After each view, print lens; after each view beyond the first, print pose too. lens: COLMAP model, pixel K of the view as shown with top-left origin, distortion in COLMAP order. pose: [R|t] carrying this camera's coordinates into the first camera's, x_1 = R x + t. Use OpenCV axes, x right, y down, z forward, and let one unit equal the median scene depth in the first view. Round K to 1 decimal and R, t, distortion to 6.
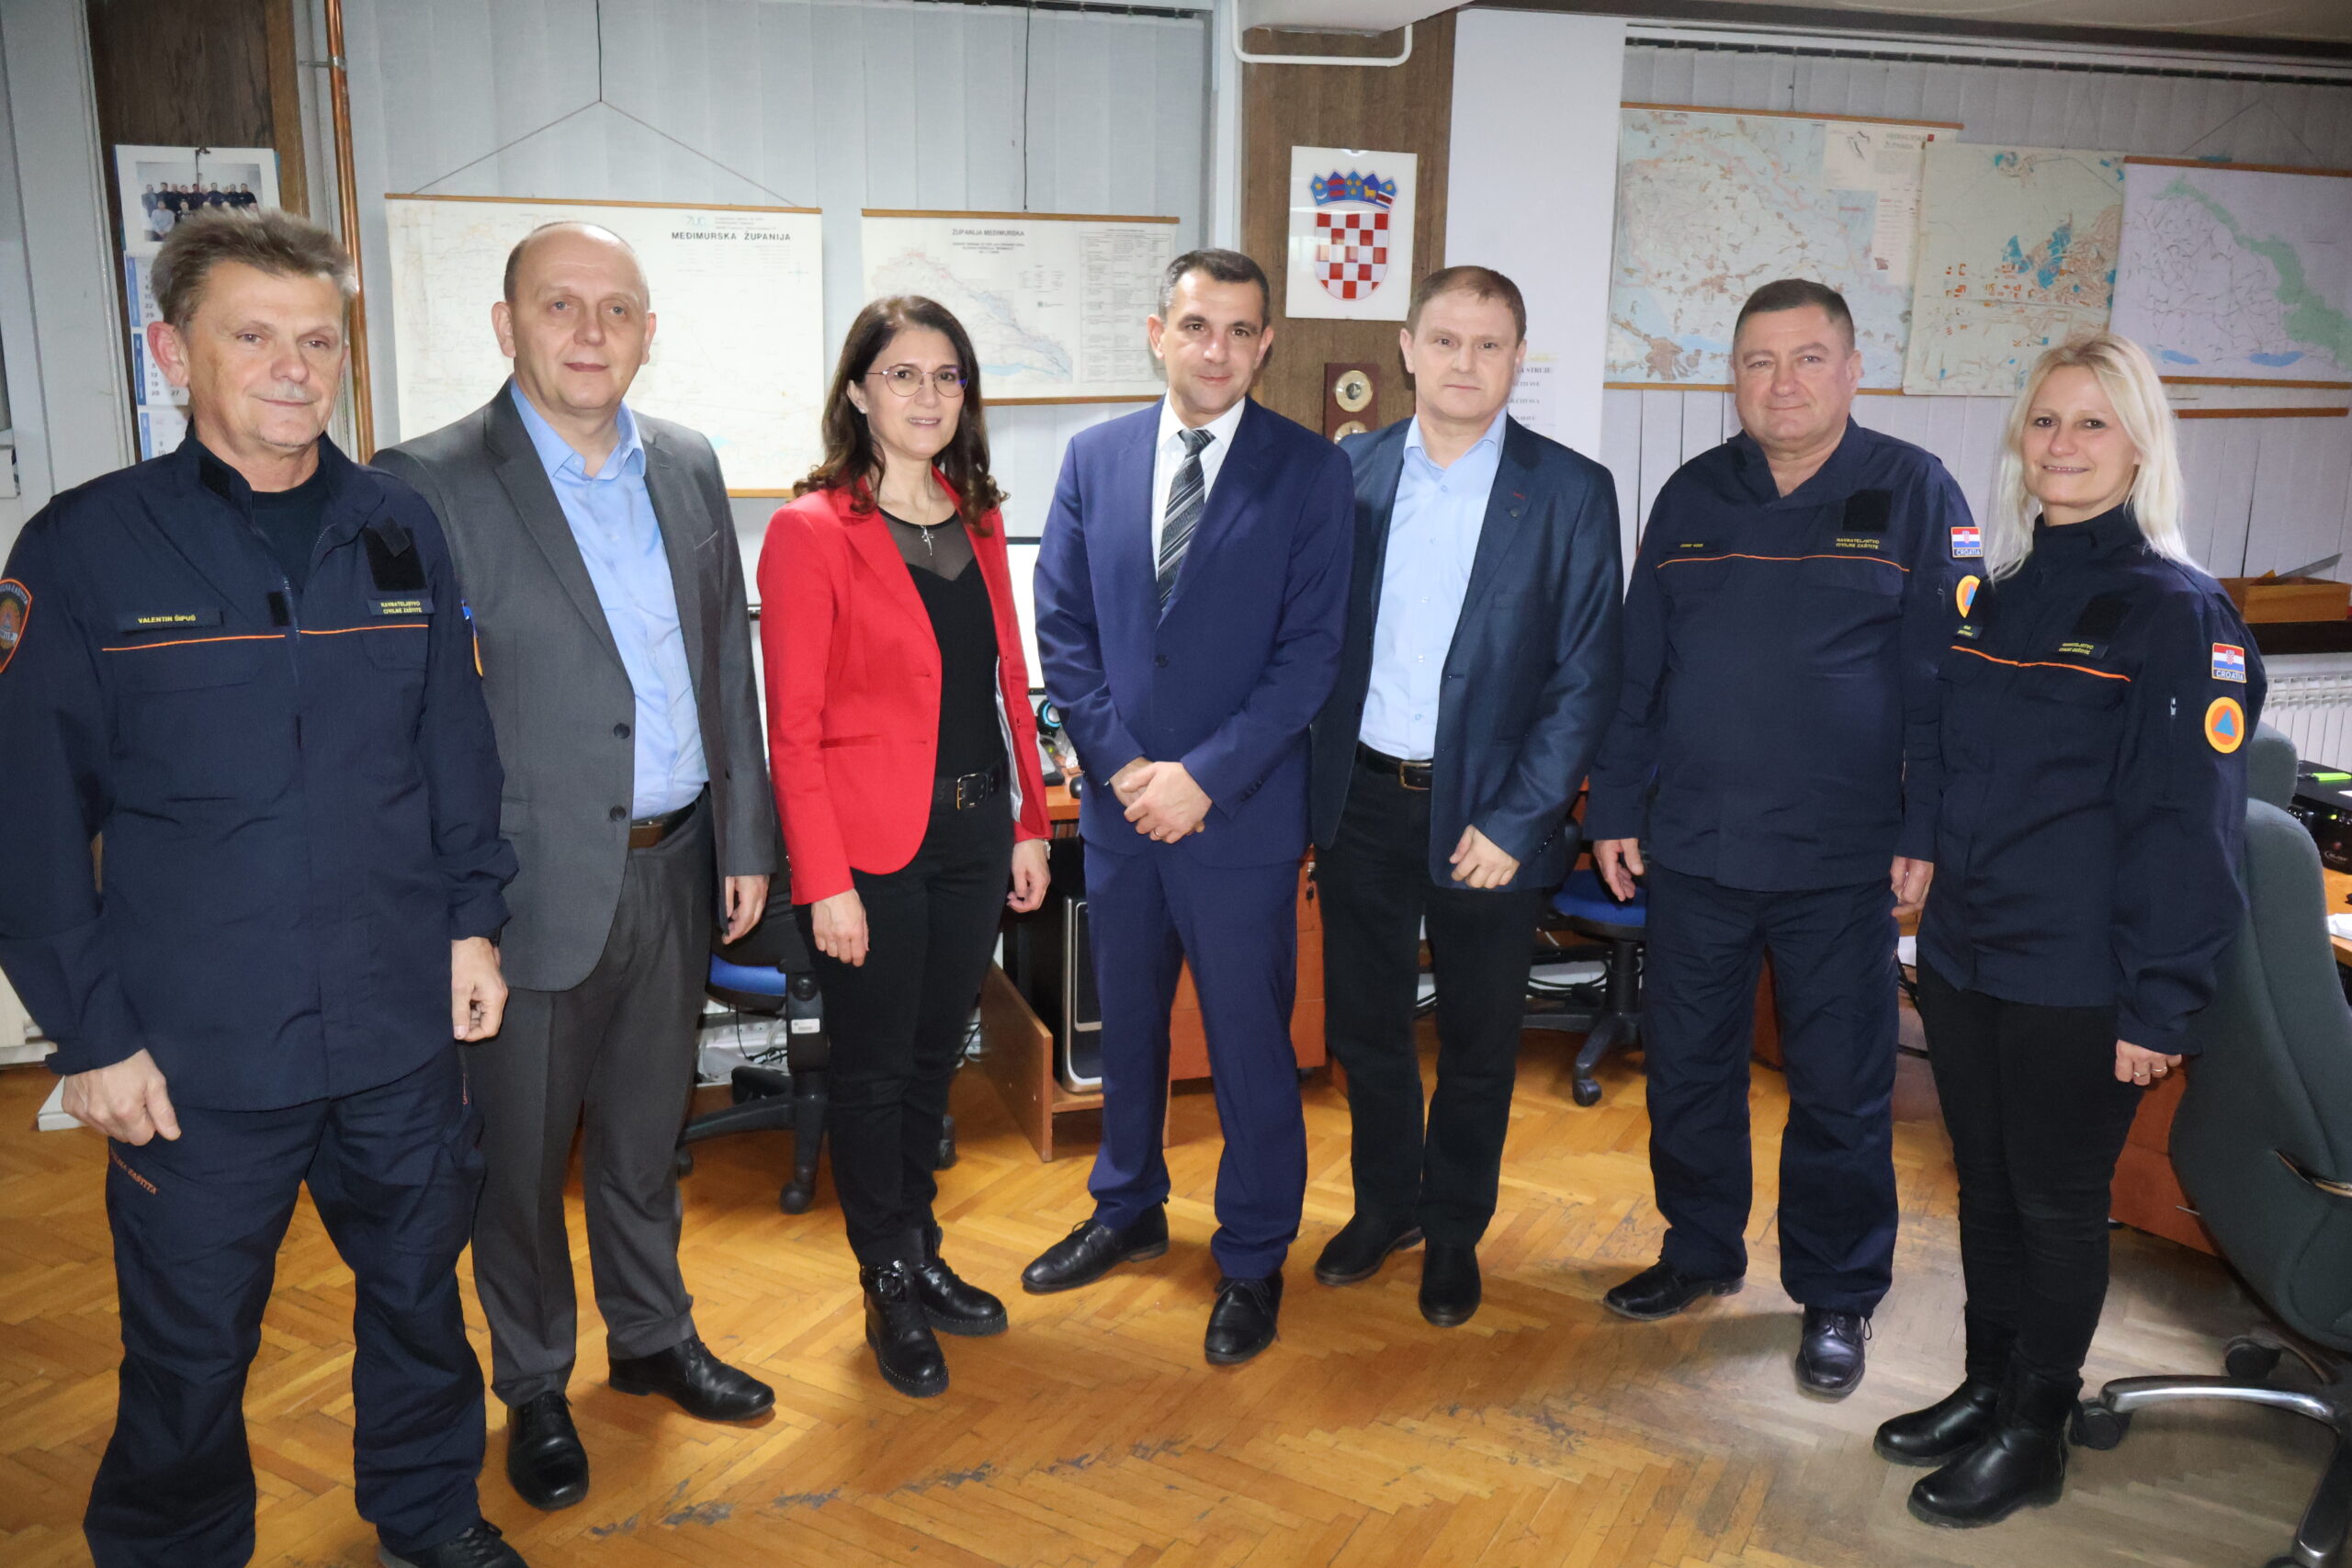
lens RADIAL K [[1951.5, 0, 1176.0], [0, 1951.5, 784.0], [0, 0, 1]] dist [-0.003324, -0.012490]
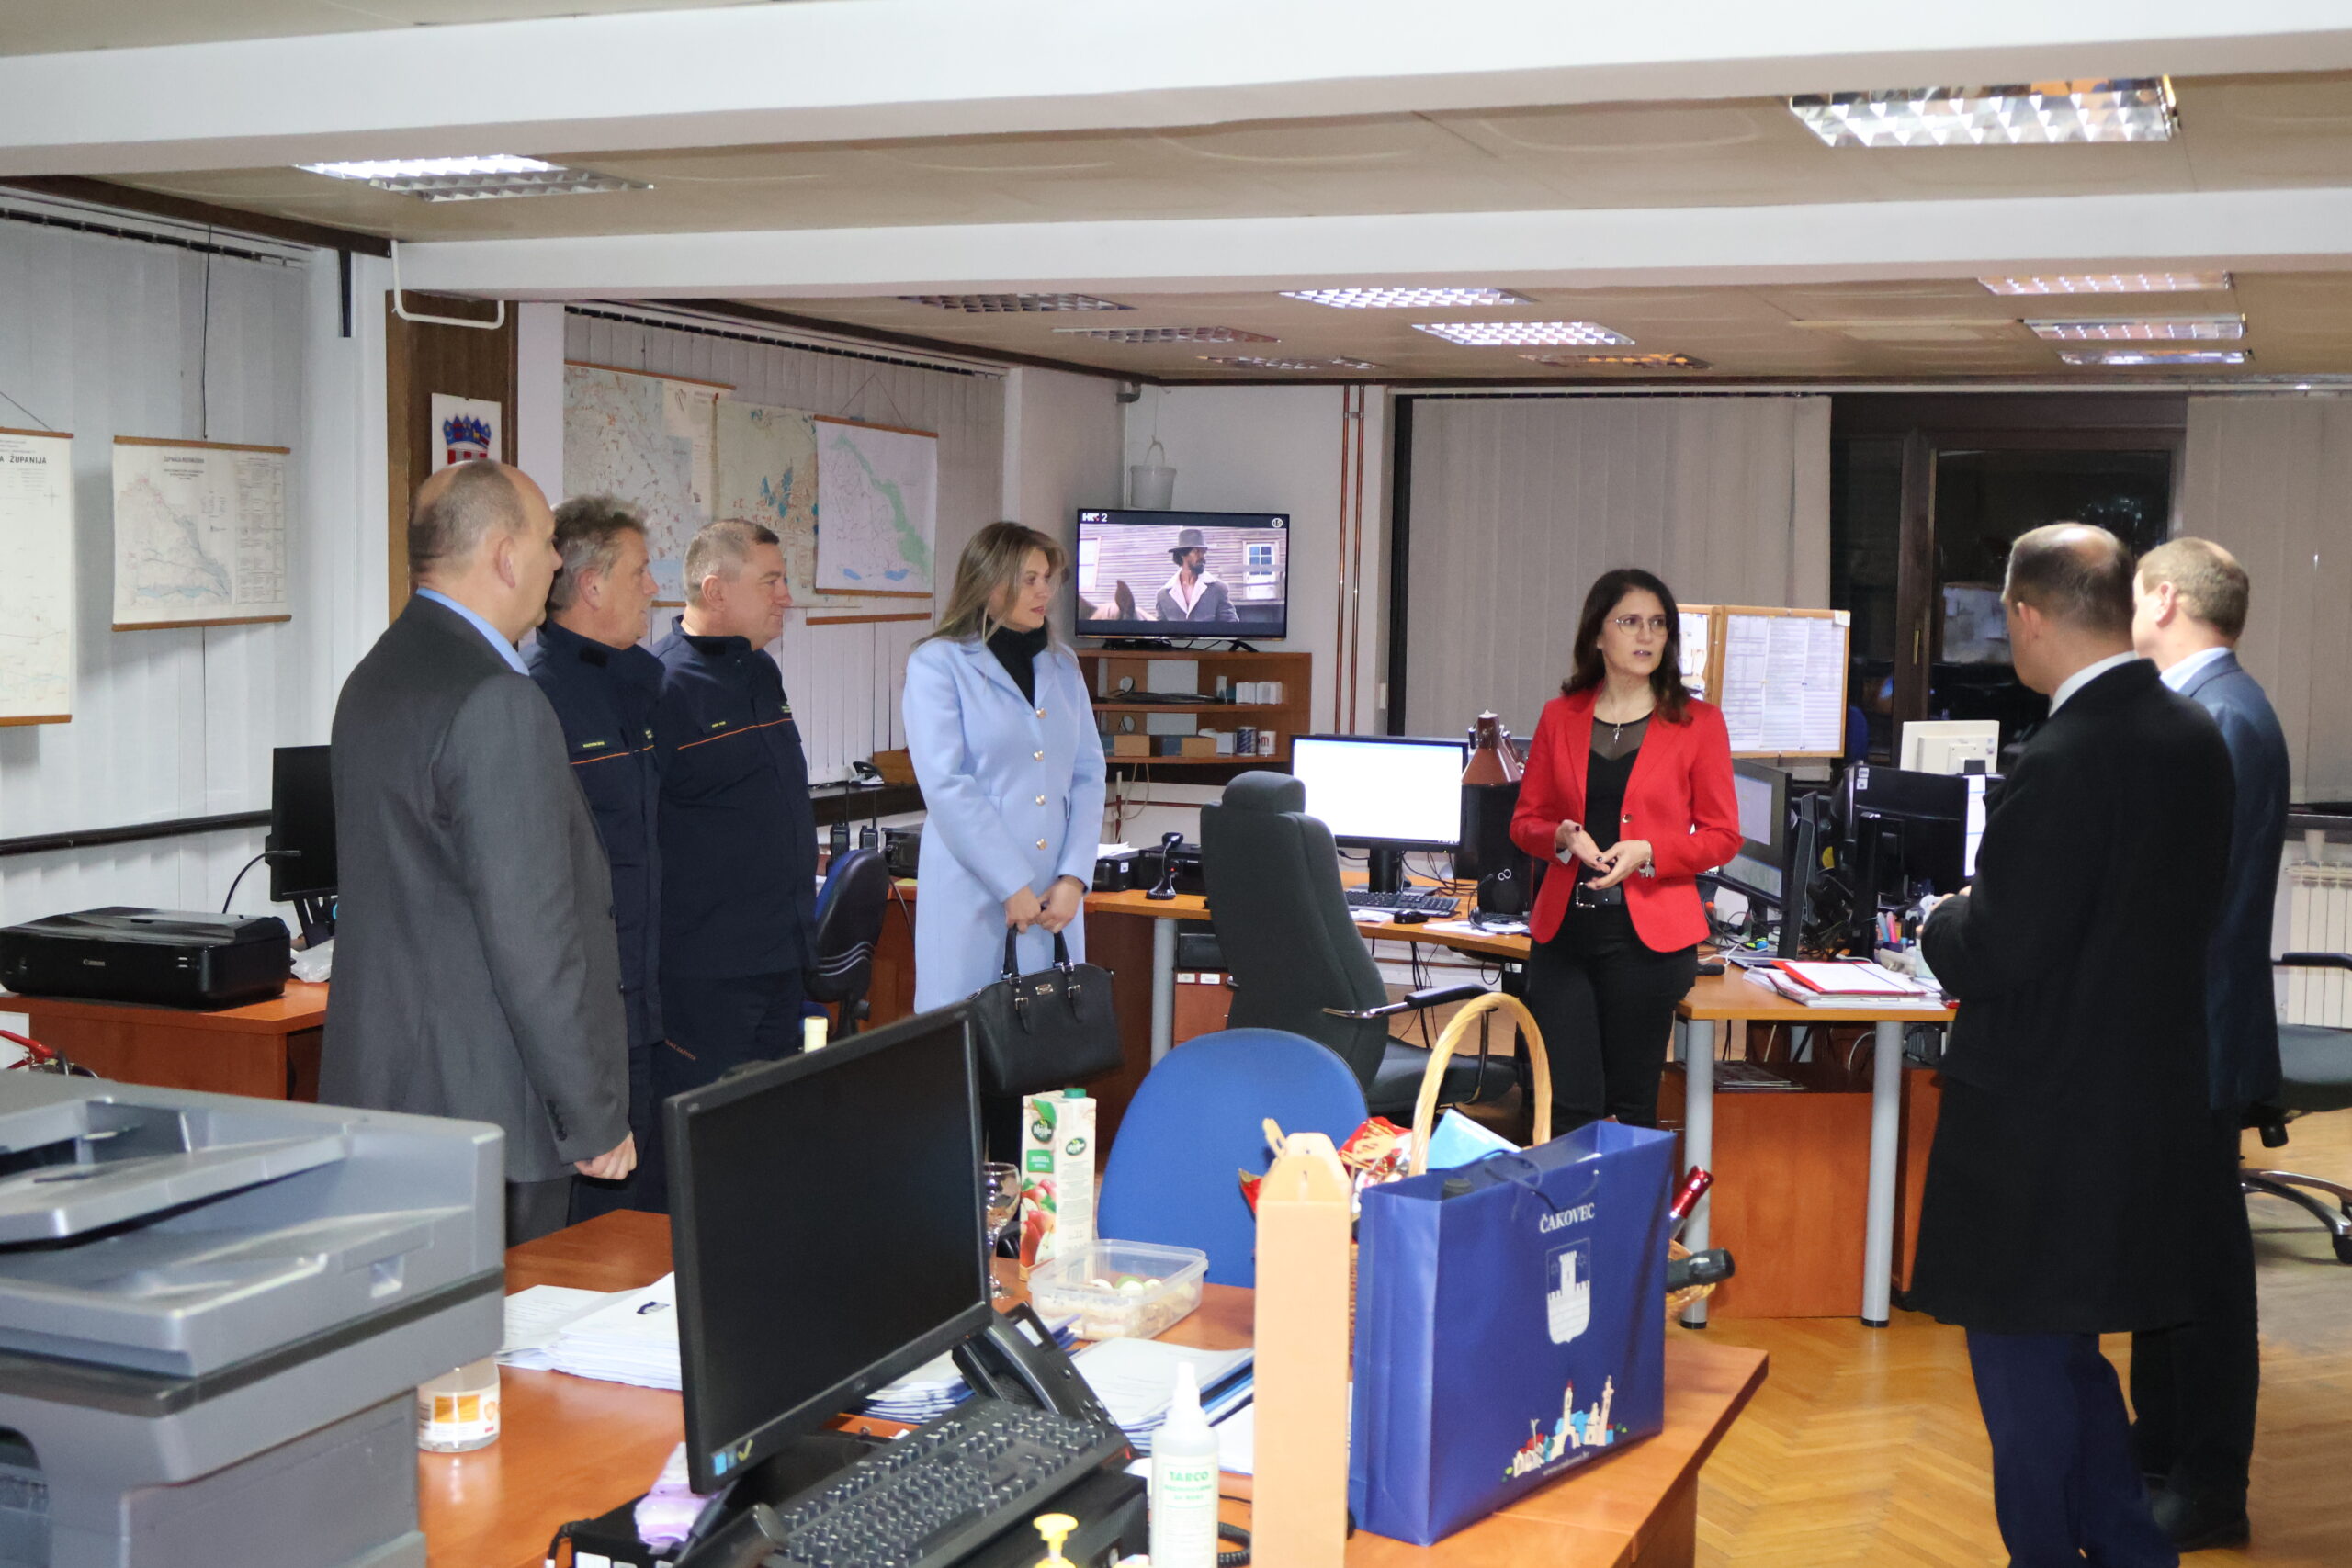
lens RADIAL K [[2843.1, 0, 1176.0], [0, 2843.1, 784.0], [0, 0, 1]] dist [0.012769, 0.006071]
pose [[0.600863, -0.061938, 0.796949, -0.872661], [0.170484, 0.983984, -0.052063, 0.043412], [-0.780960, 0.167150, 0.601799, -0.238978]]
